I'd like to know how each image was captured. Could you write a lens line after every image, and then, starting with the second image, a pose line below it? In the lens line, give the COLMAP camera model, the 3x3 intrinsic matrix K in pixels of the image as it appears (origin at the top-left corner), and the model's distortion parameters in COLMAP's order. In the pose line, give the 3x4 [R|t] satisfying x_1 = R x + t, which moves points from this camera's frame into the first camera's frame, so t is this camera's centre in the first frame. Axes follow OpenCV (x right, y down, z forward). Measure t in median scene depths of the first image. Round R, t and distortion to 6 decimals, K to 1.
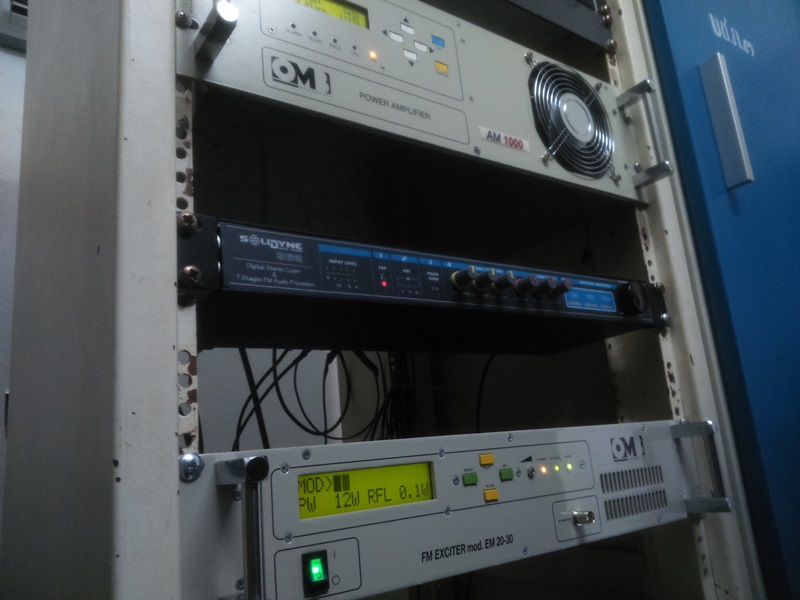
lens RADIAL K [[628.8, 0, 404.4], [0, 628.8, 305.5], [0, 0, 1]] dist [0.085675, -0.204026]
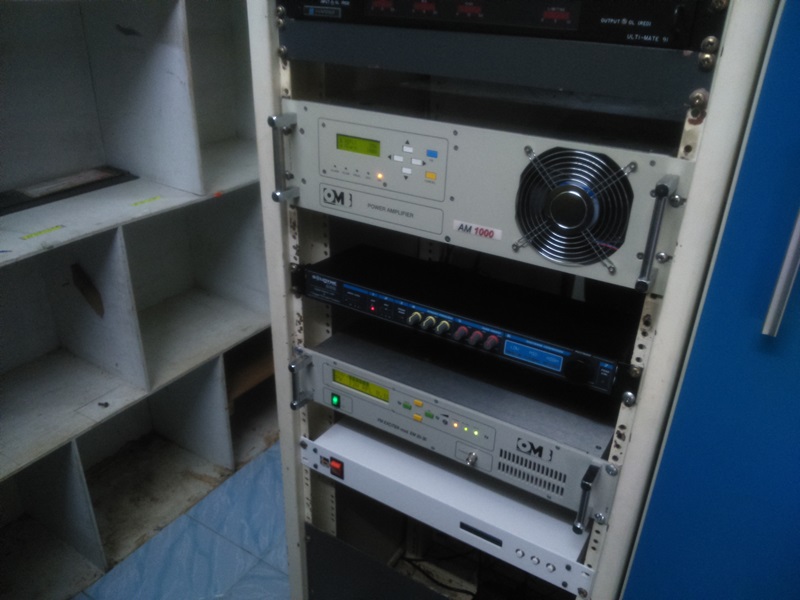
lens RADIAL K [[628.8, 0, 404.4], [0, 628.8, 305.5], [0, 0, 1]] dist [0.085675, -0.204026]
pose [[0.378613, 0.508974, -0.773044, 1.542329], [0.149602, 0.790587, 0.593794, -1.213002], [0.913384, -0.340467, 0.223183, 0.679475]]
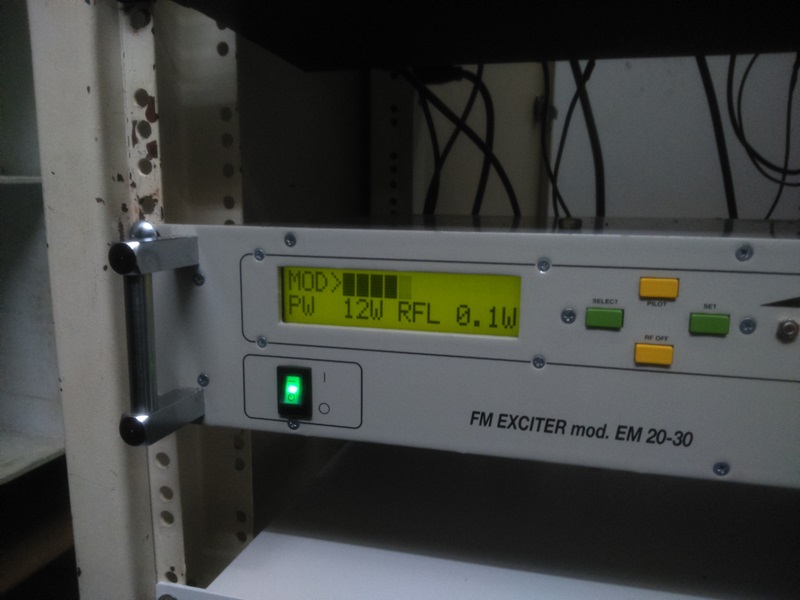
lens RADIAL K [[628.8, 0, 404.4], [0, 628.8, 305.5], [0, 0, 1]] dist [0.085675, -0.204026]
pose [[0.634932, 0.226774, -0.738536, 0.402021], [0.112009, 0.918828, 0.378430, 0.046494], [0.764405, -0.323000, 0.557993, 0.600847]]
